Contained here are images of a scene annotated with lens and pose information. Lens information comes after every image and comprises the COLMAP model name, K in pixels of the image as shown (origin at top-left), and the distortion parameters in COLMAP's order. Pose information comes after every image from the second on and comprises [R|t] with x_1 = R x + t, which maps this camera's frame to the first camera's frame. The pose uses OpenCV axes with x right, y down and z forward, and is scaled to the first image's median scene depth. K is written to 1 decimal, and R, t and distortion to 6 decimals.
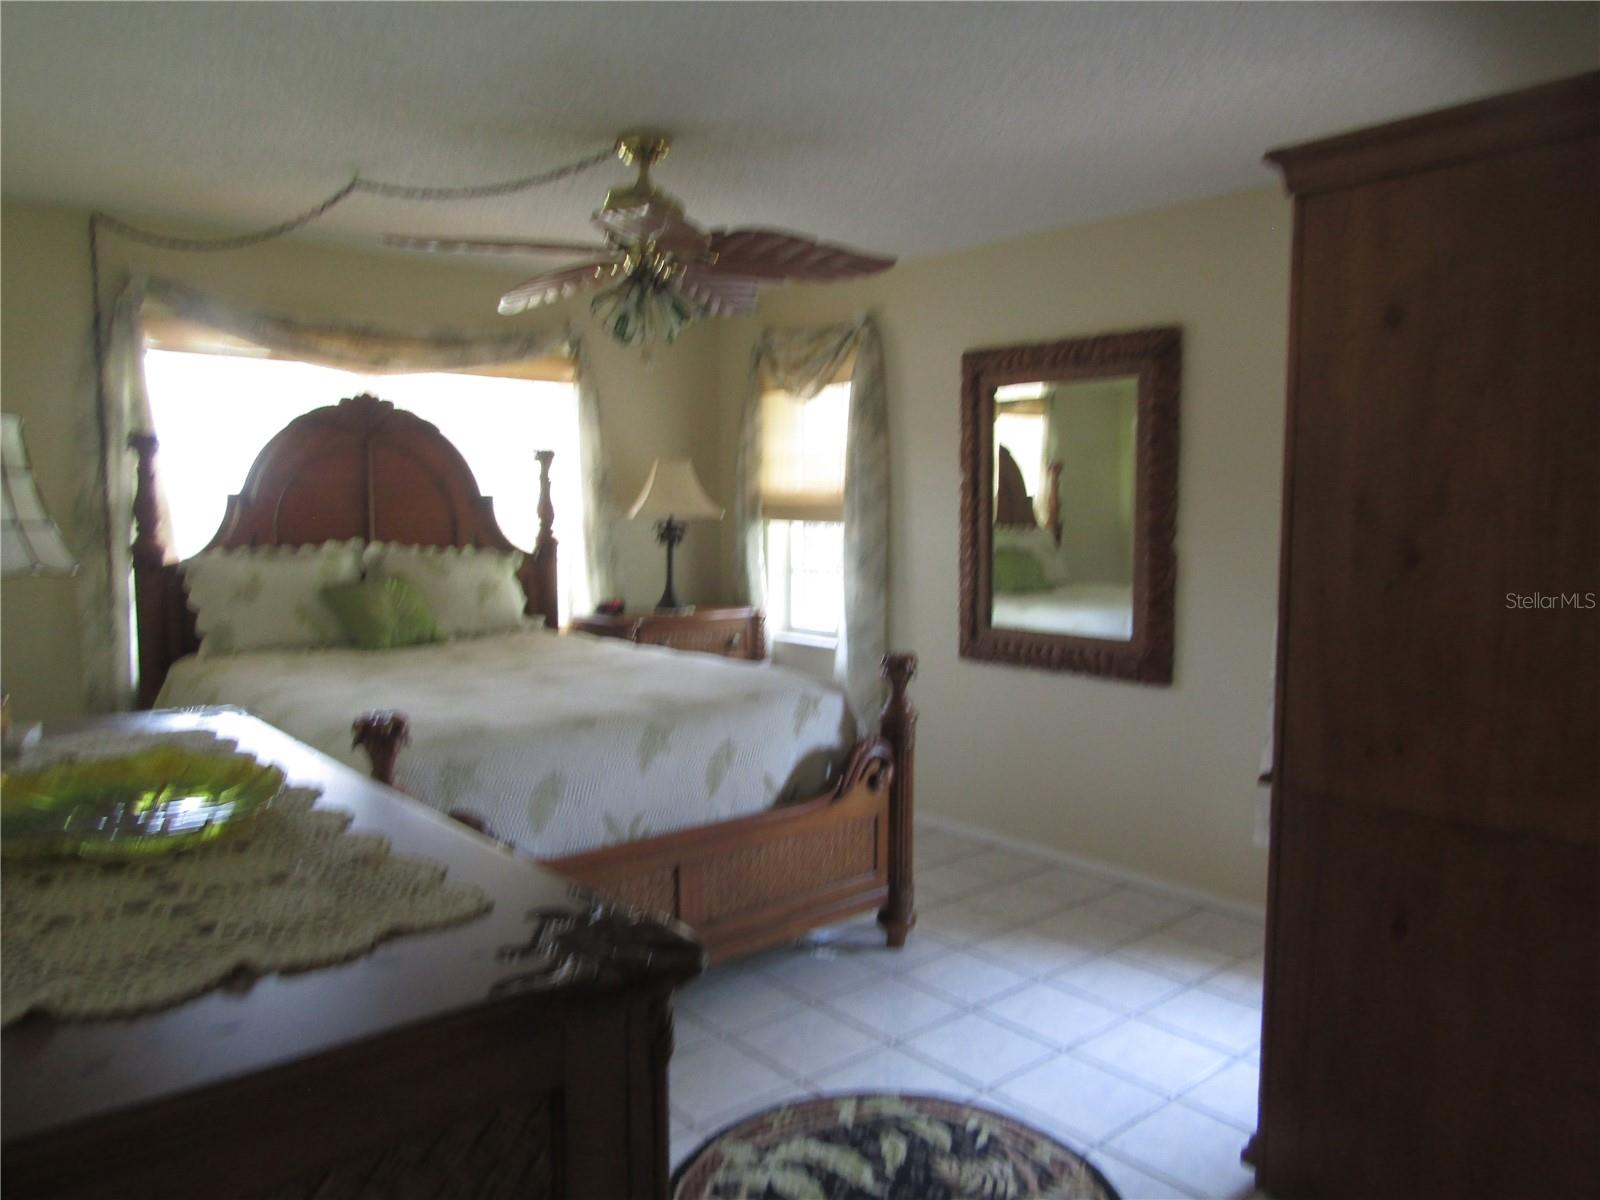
lens RADIAL K [[1144.3, 0, 788.5], [0, 1144.3, 609.4], [0, 0, 1]] dist [-0.007414, 0.007371]
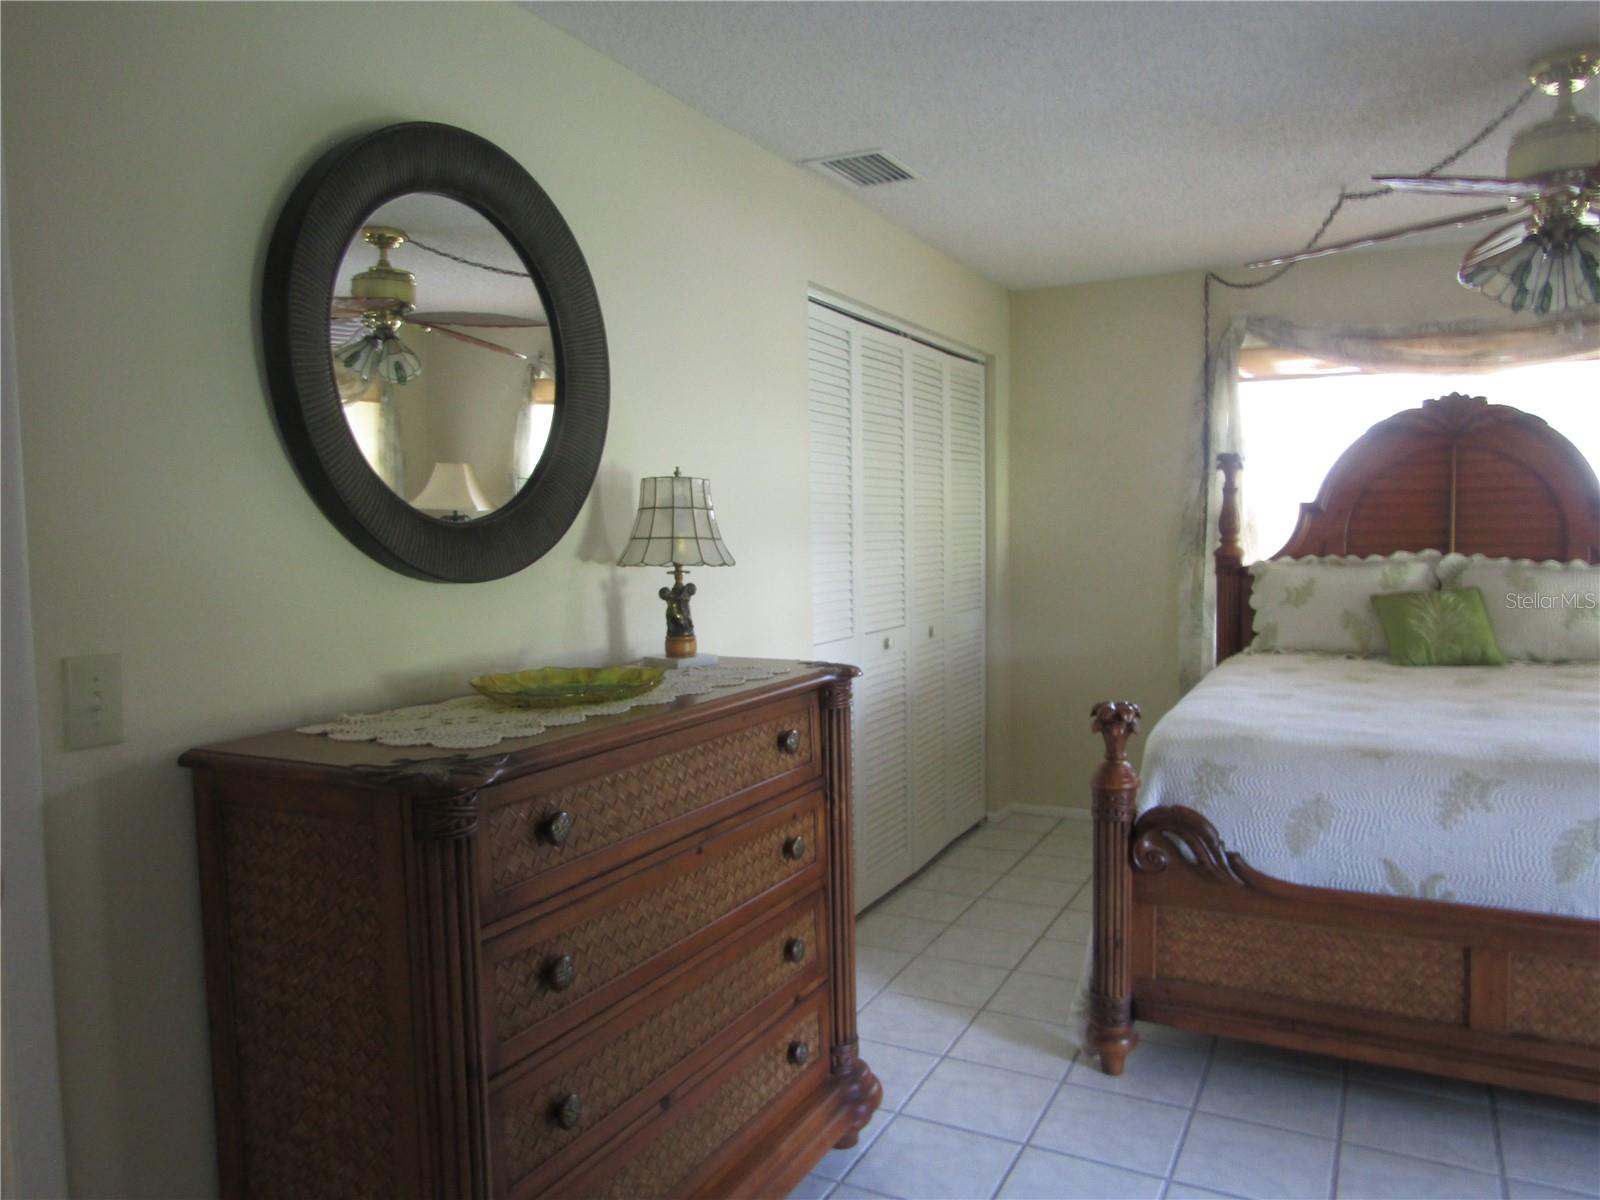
lens RADIAL K [[1144.3, 0, 807.4], [0, 1144.3, 601.1], [0, 0, 1]] dist [-0.007414, 0.007371]
pose [[0.388369, 0.055460, -0.919833, 0.308252], [-0.068244, 0.997177, 0.031310, -0.012114], [0.918973, 0.050613, 0.391058, 0.151091]]
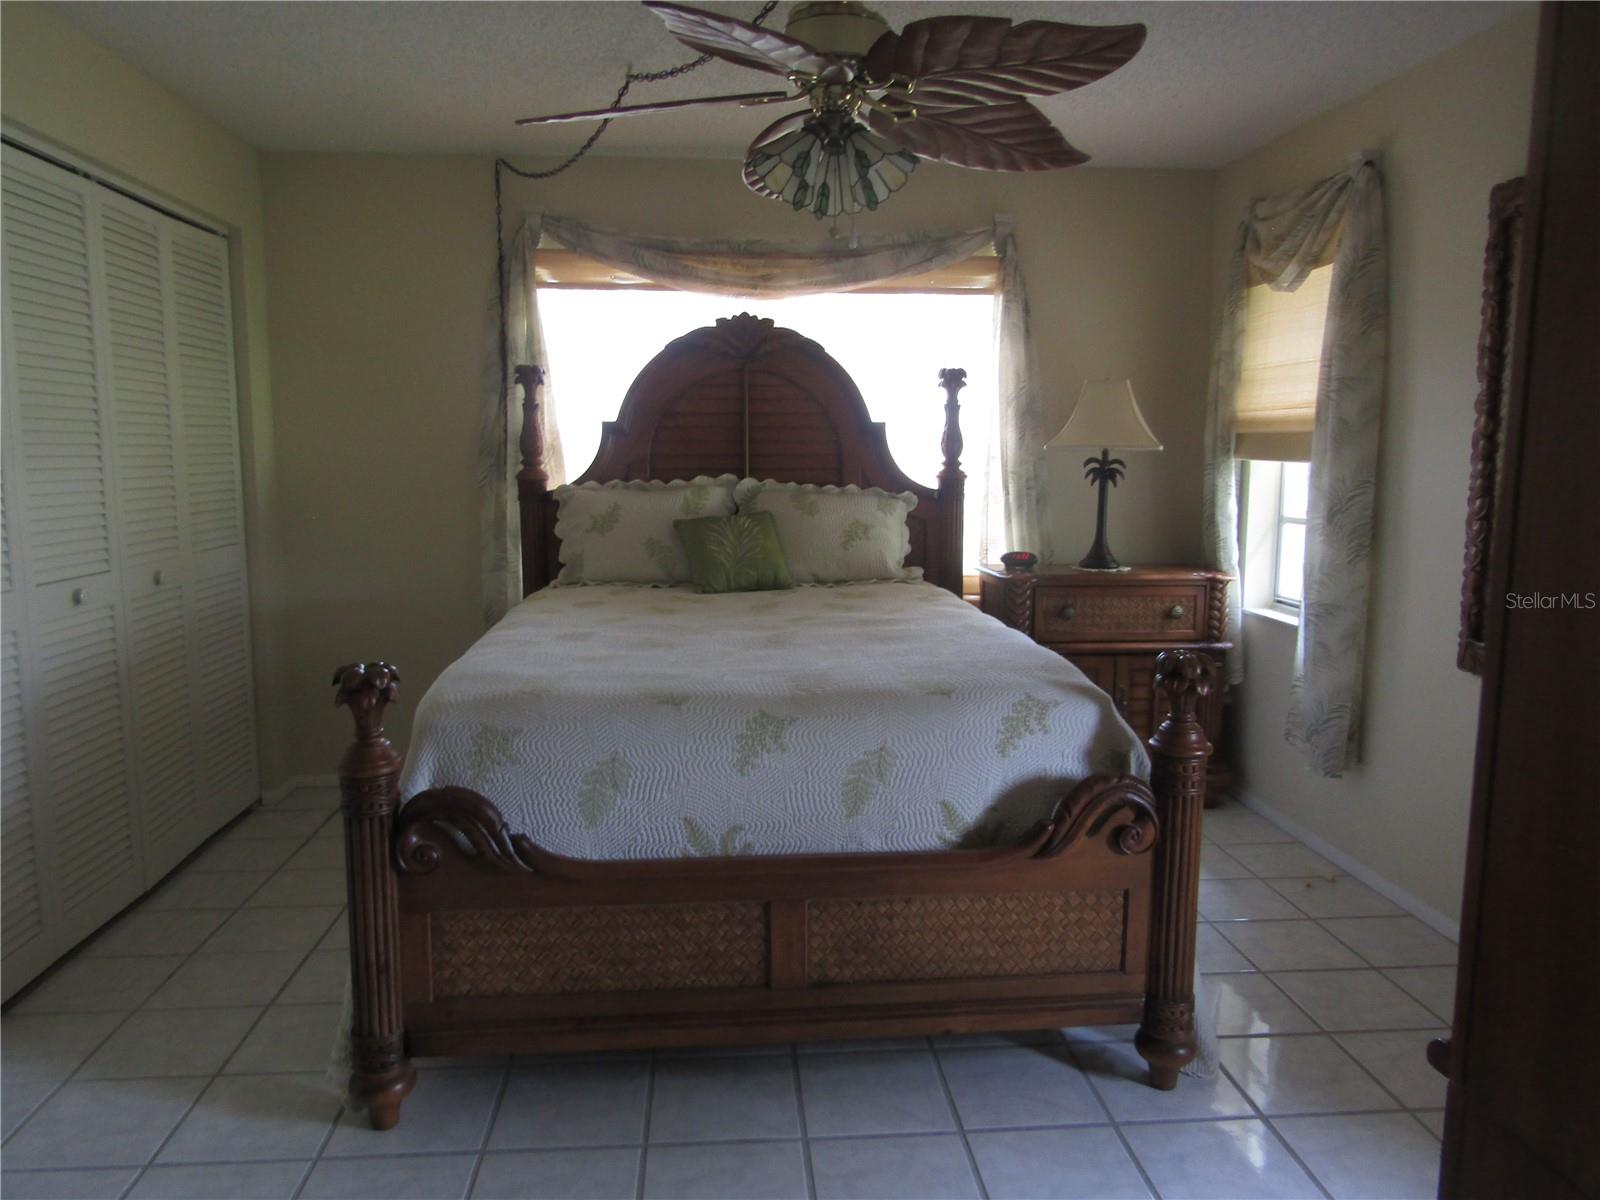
lens RADIAL K [[1144.3, 0, 794.8], [0, 1144.3, 601.7], [0, 0, 1]] dist [-0.007414, 0.007371]
pose [[0.813154, 0.076801, -0.576960, 0.226195], [-0.053377, 0.996919, 0.057474, -0.012460], [0.579596, -0.015939, 0.814748, 0.264303]]
